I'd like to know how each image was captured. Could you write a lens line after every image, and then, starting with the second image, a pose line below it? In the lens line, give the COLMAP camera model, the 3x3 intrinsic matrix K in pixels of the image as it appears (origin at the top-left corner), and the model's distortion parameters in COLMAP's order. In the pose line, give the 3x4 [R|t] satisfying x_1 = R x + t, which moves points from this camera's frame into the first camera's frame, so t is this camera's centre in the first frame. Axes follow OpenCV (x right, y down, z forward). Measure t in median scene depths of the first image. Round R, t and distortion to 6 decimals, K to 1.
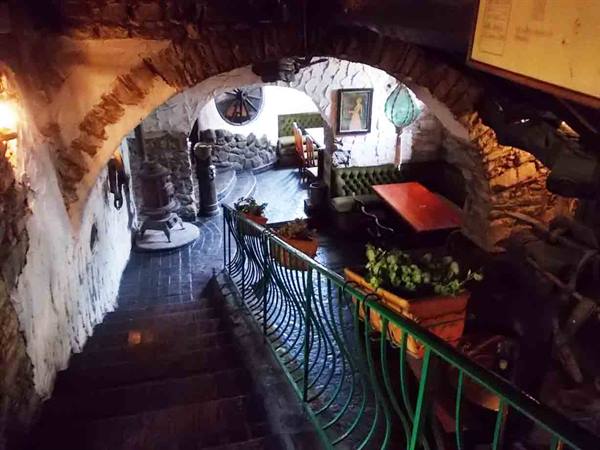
lens RADIAL K [[404.2, 0, 300.0], [0, 404.2, 225.0], [0, 0, 1]] dist [0.057411, -0.000069]
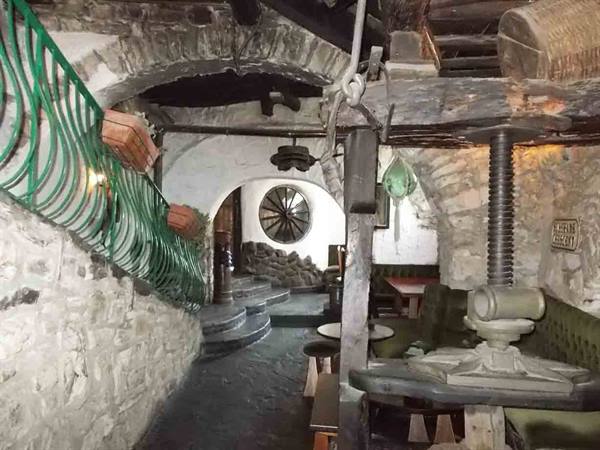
lens RADIAL K [[409.1, 0, 300.0], [0, 409.1, 225.0], [0, 0, 1]] dist [0.001612, -0.000568]
pose [[0.977964, 0.041887, -0.204529, 0.166194], [-0.117771, 0.919598, -0.374793, 0.155845], [0.172385, 0.390622, 0.904267, 0.078861]]
